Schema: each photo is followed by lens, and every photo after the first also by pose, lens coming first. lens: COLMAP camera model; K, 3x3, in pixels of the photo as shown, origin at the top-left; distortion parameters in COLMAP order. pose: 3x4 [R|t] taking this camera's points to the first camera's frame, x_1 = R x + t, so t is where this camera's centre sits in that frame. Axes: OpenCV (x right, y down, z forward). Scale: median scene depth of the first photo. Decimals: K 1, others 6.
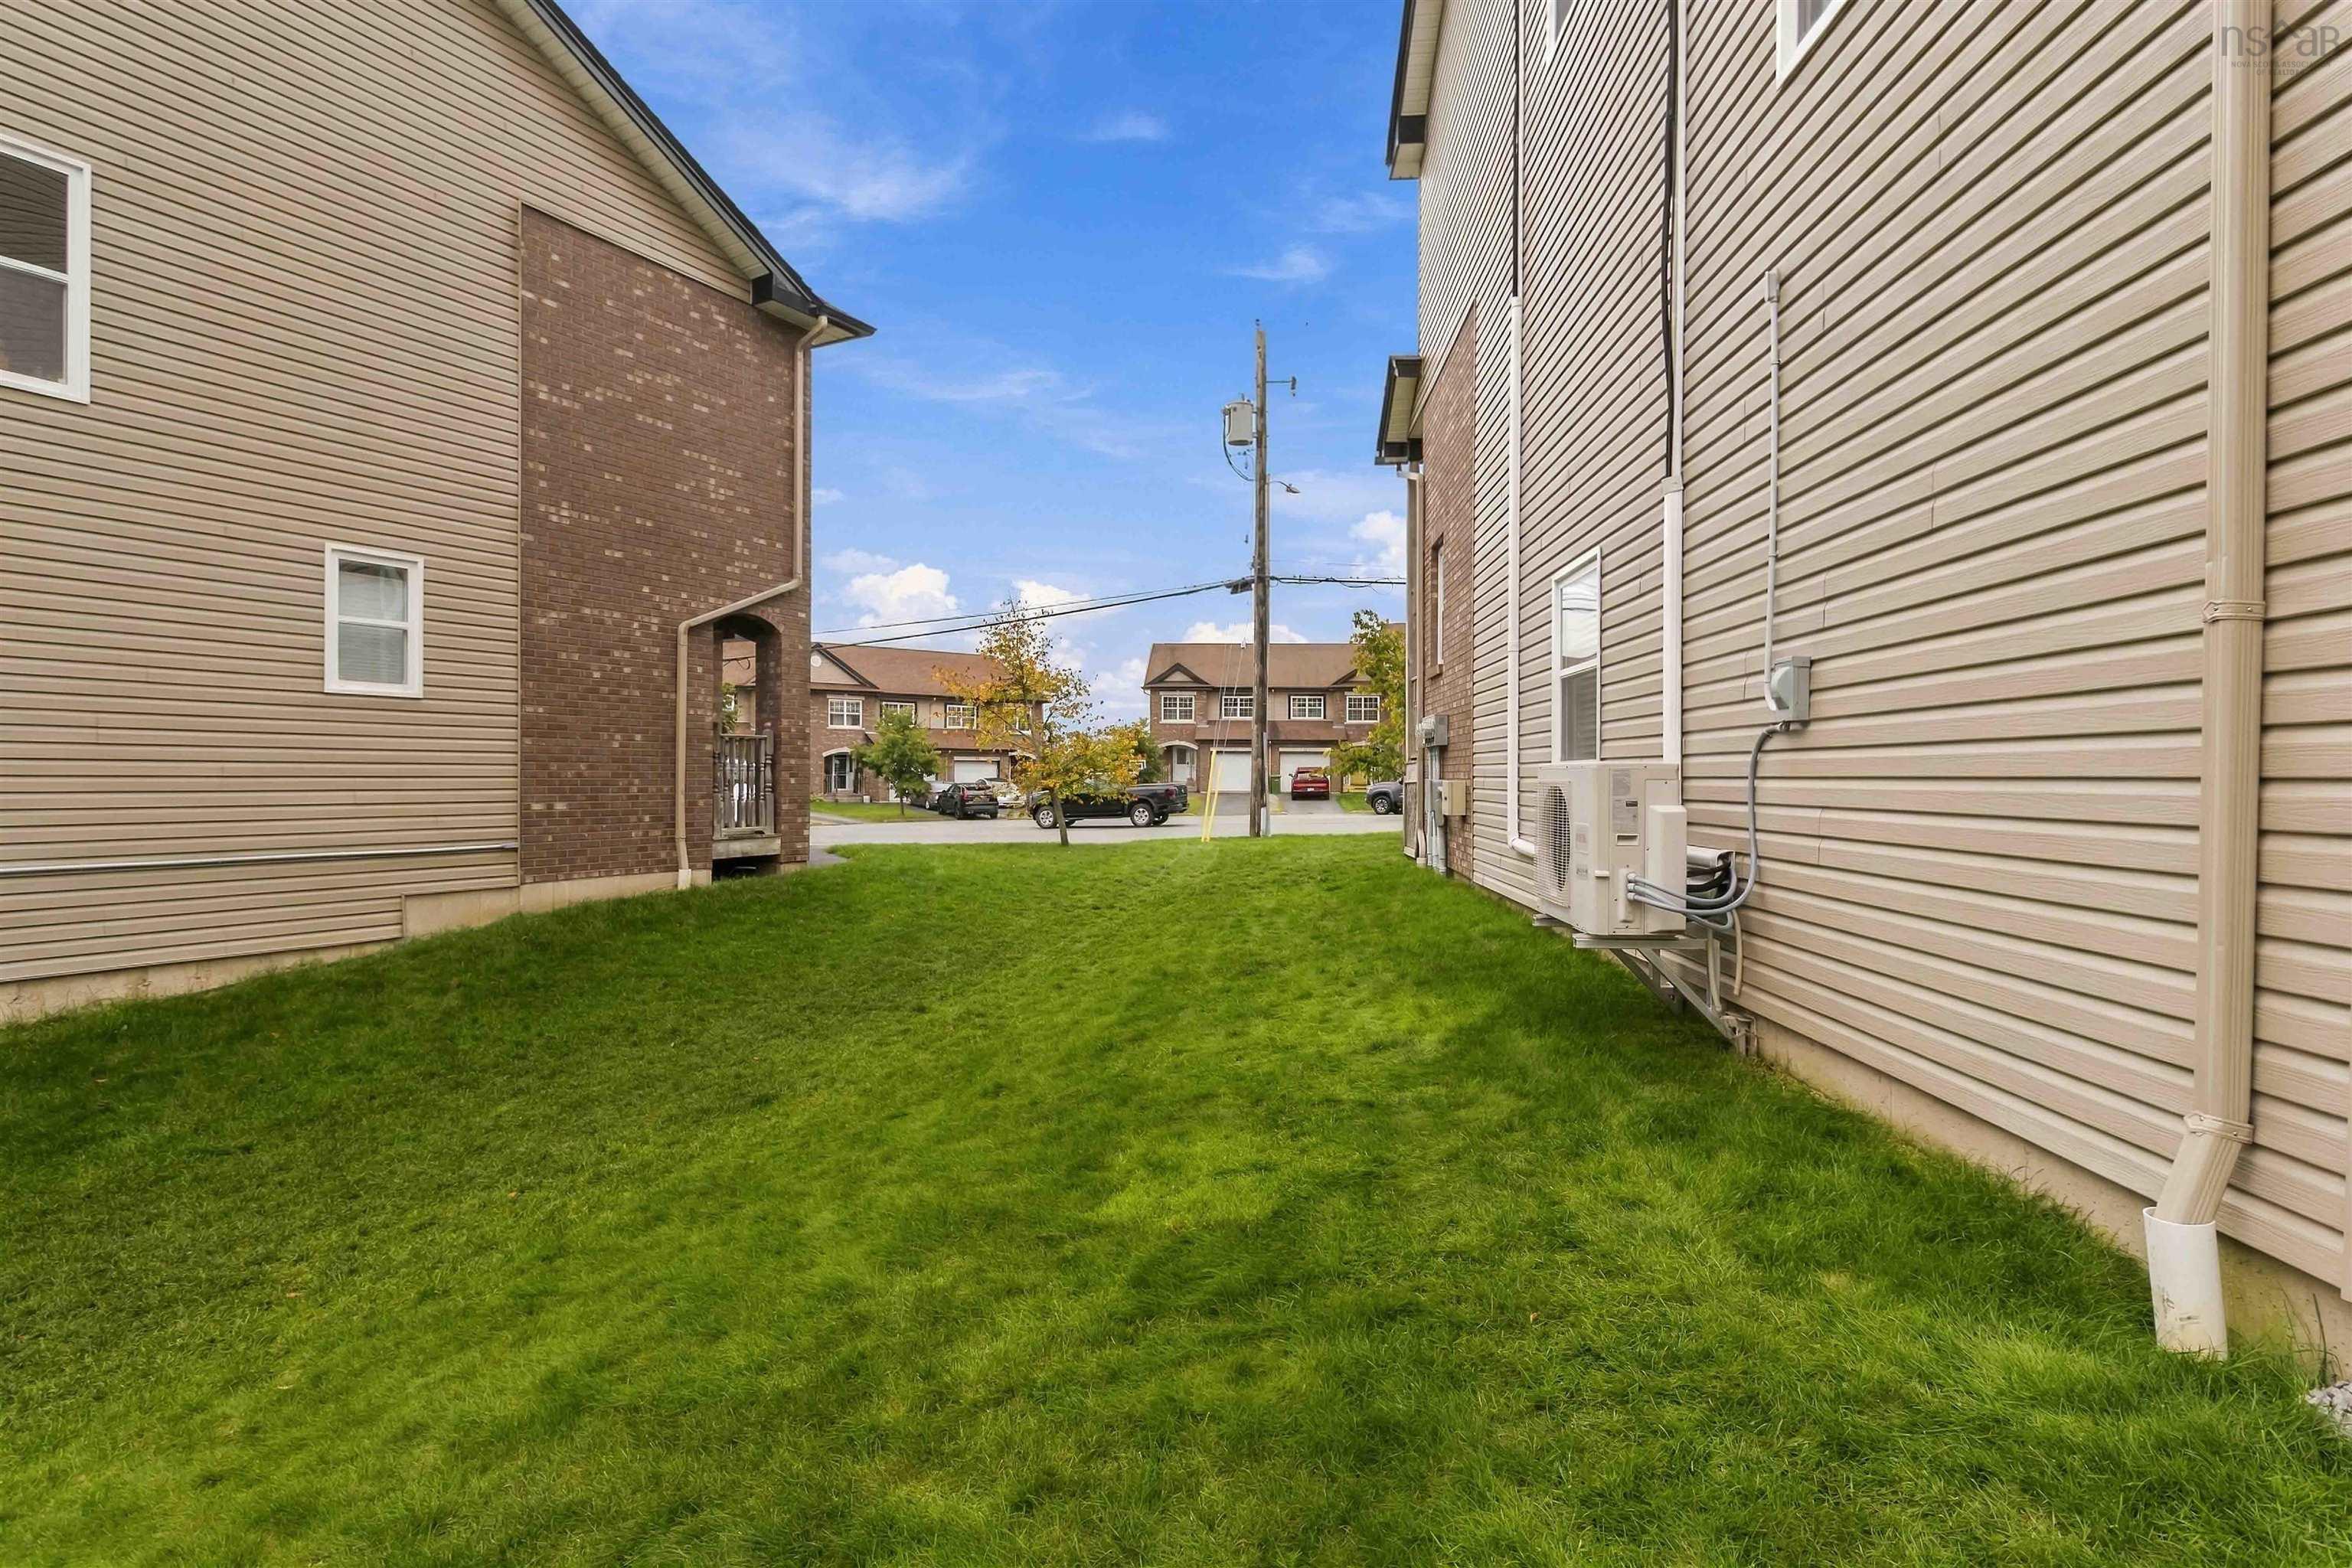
lens RADIAL K [[1151.2, 0, 1197.0], [0, 1151.2, 785.8], [0, 0, 1]] dist [0.002050, -0.000722]
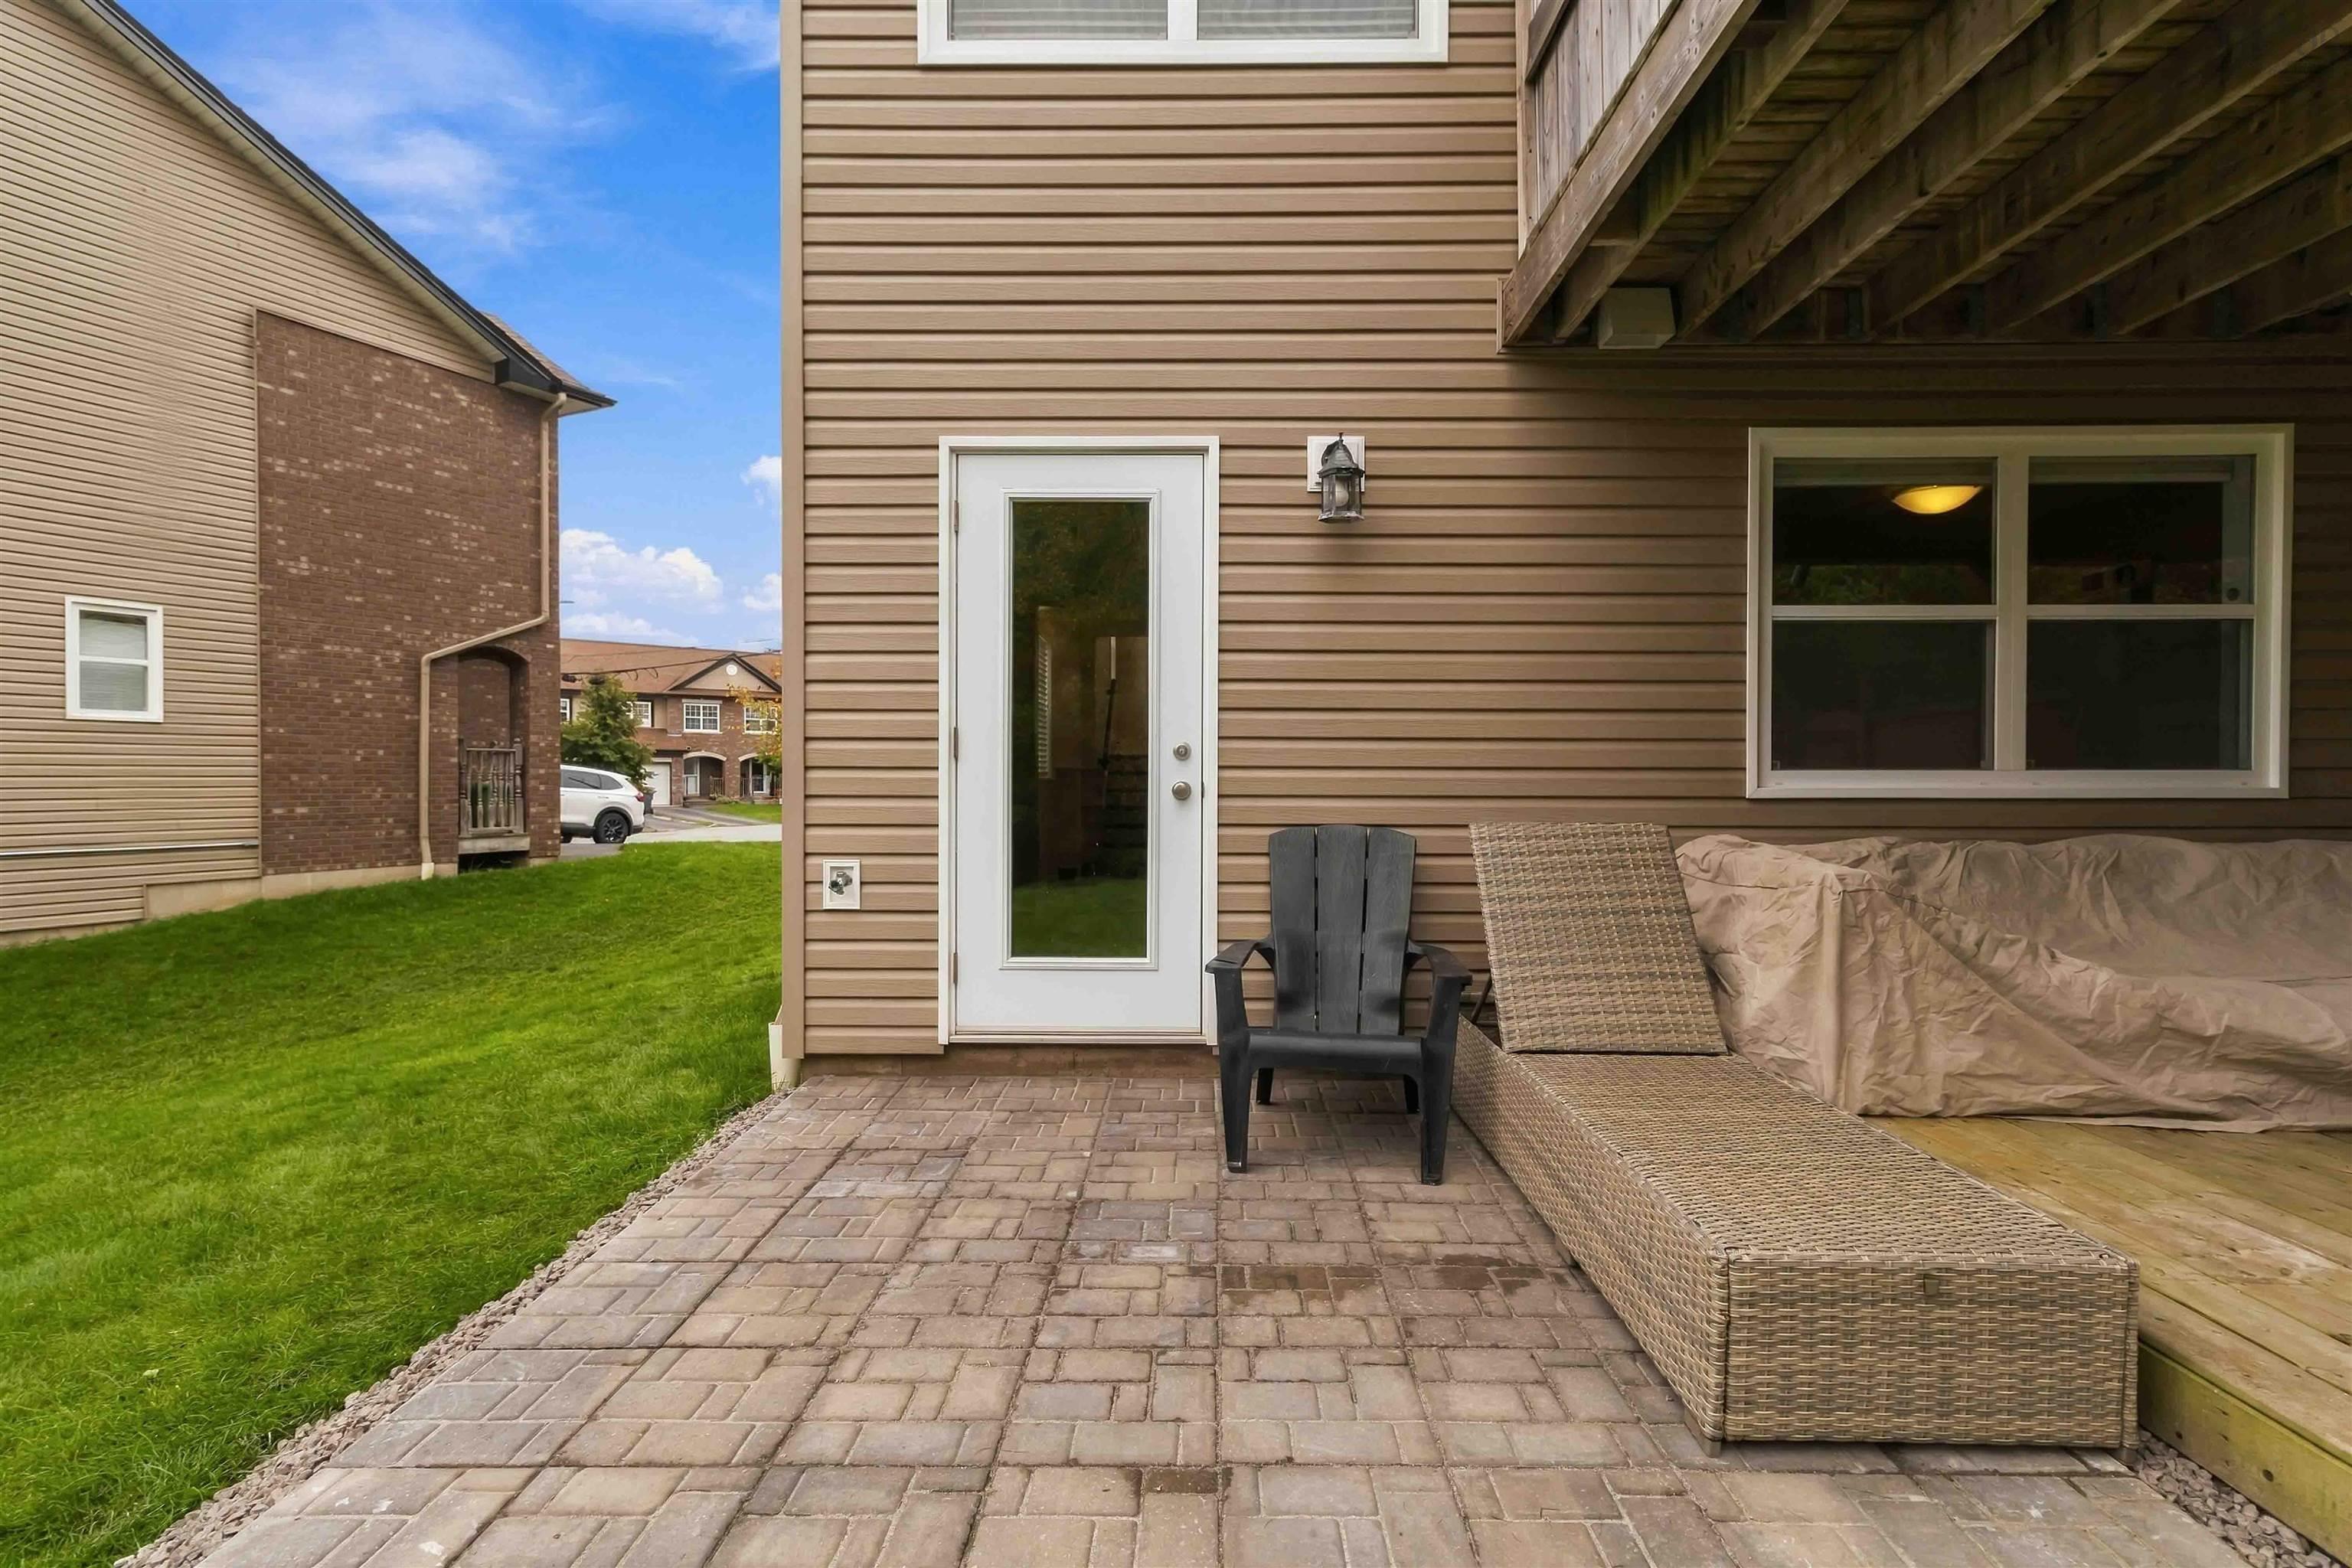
lens RADIAL K [[1114.4, 0, 1189.7], [0, 1114.4, 788.3], [0, 0, 1]] dist [0.012139, -0.000161]
pose [[0.999401, -0.003885, 0.034384, 0.303081], [0.003808, 0.999990, 0.002314, -0.004163], [-0.034392, -0.002182, 0.999406, -0.183797]]
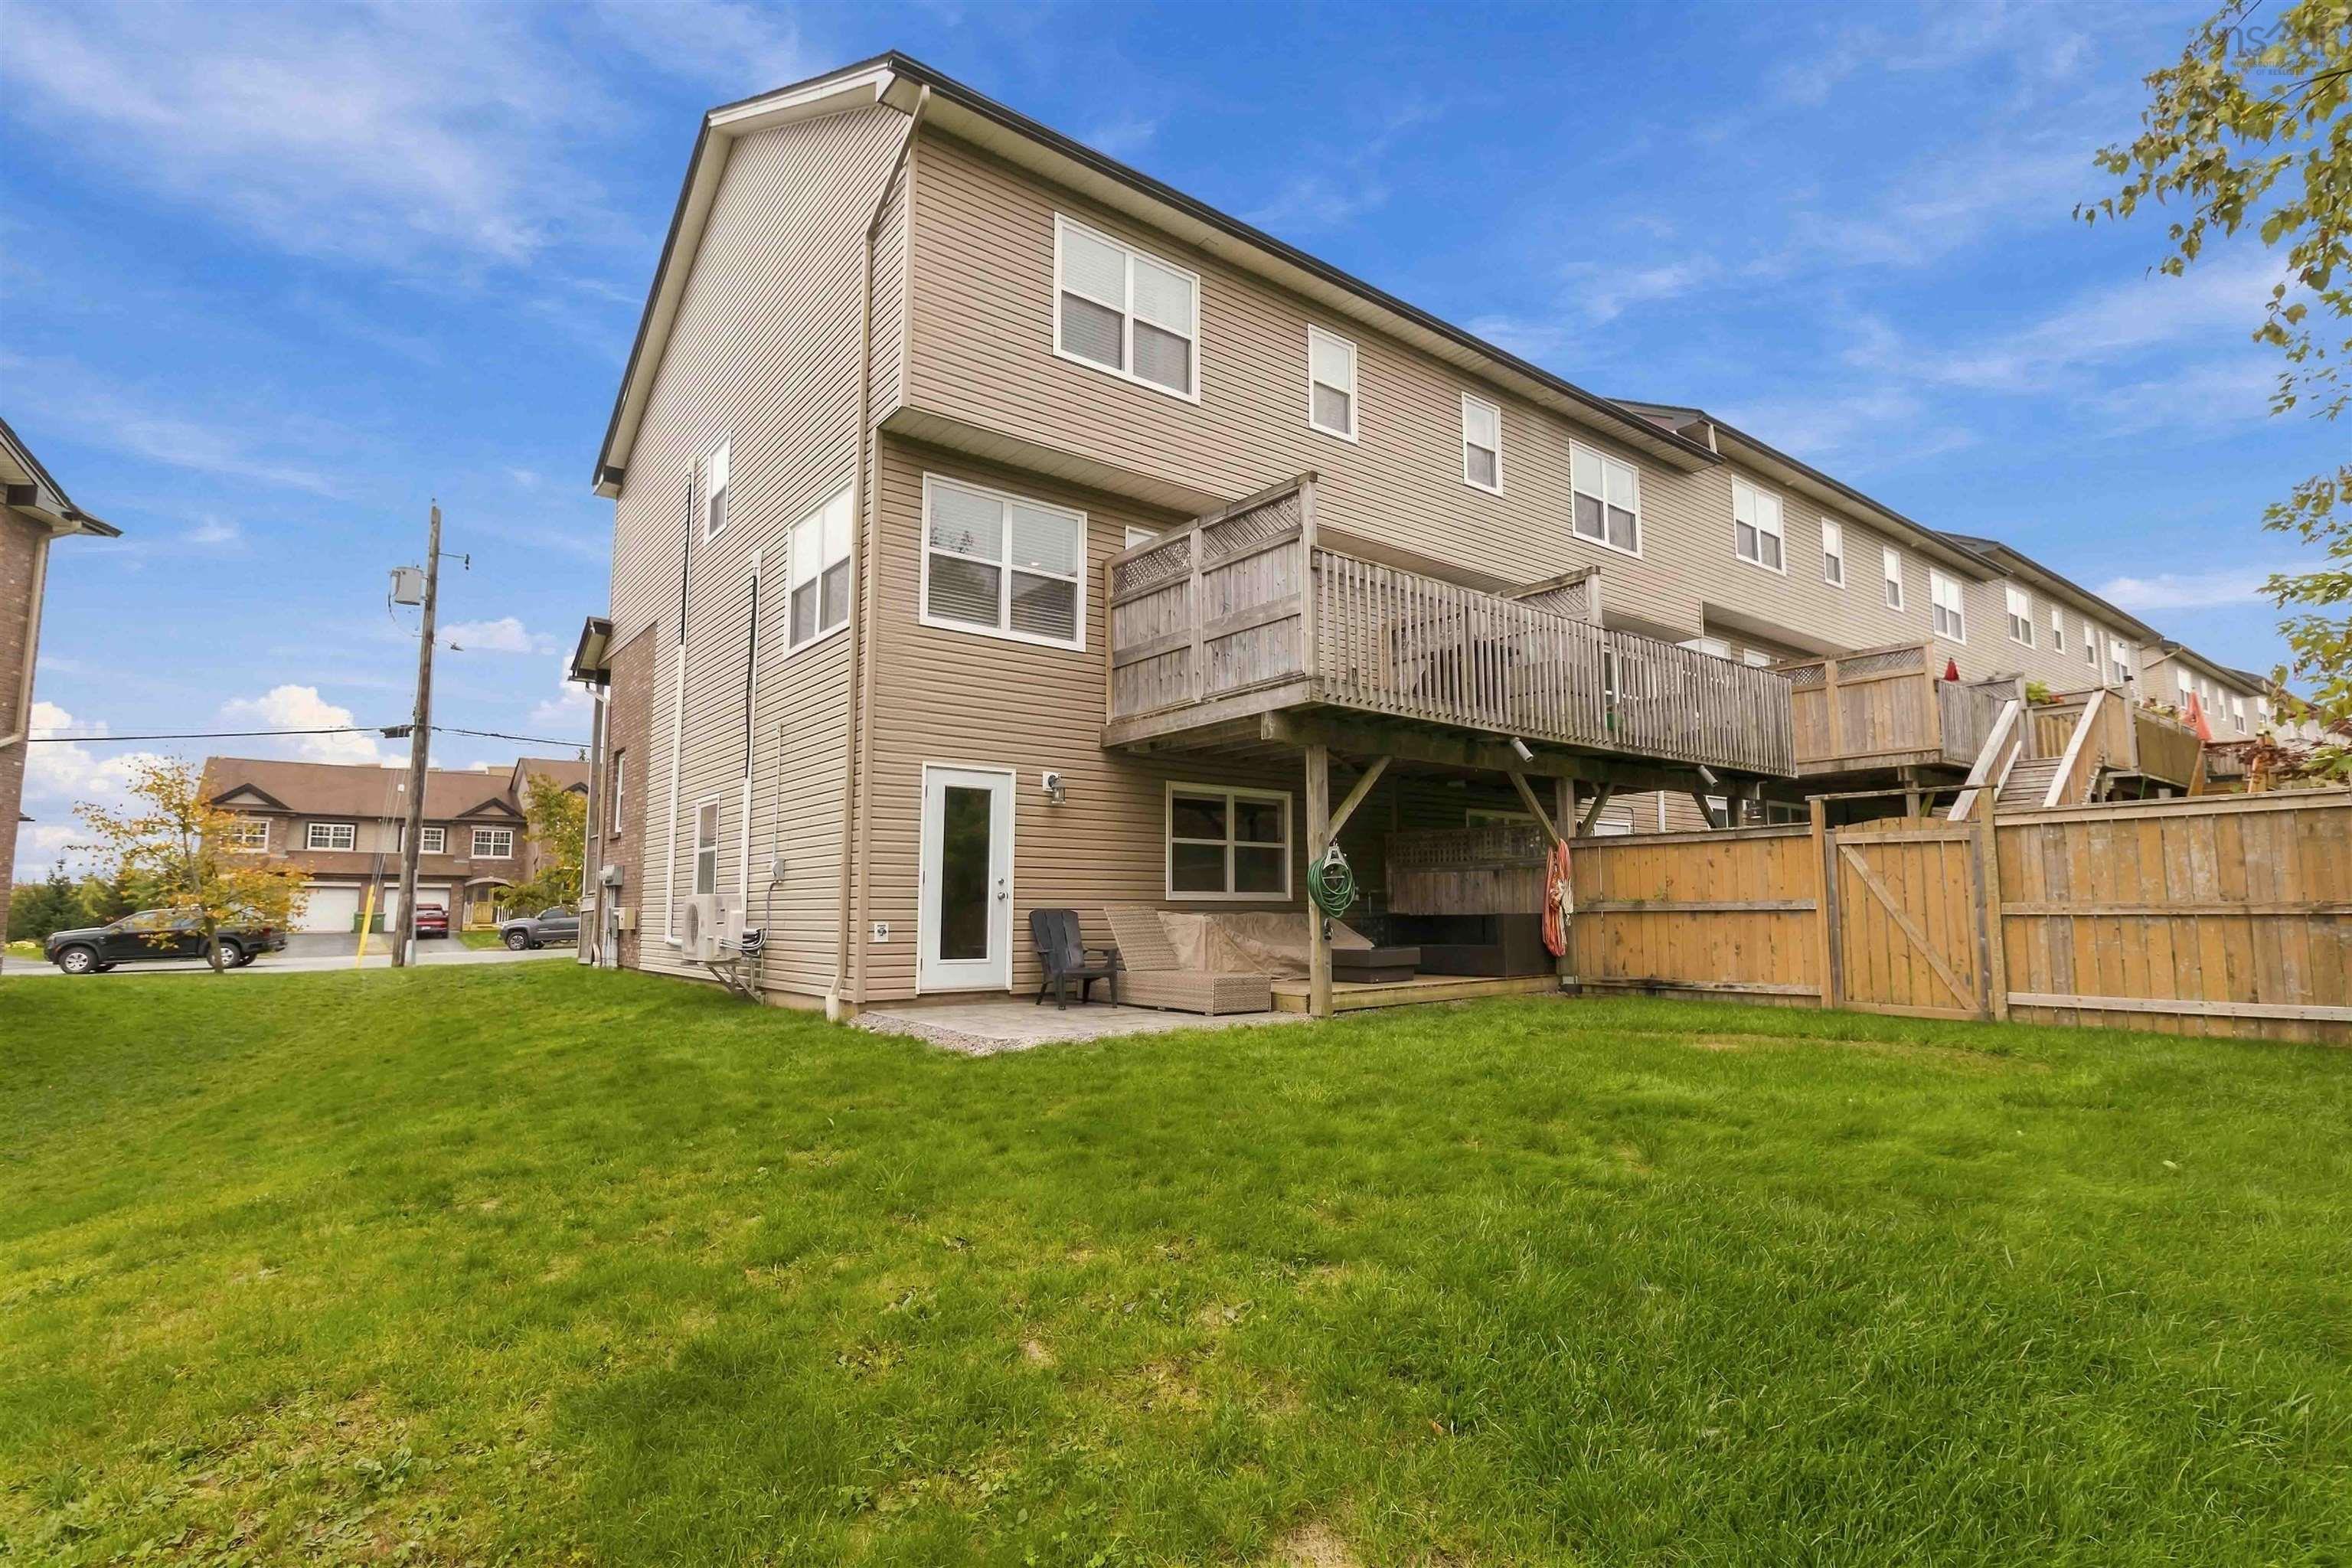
lens RADIAL K [[1151.2, 0, 1191.4], [0, 1151.2, 778.3], [0, 0, 1]] dist [0.002050, -0.000722]
pose [[0.761014, 0.072703, 0.644649, -0.216236], [0.009482, 0.992348, -0.123110, 0.020562], [-0.648667, 0.099801, 0.754501, -0.703427]]
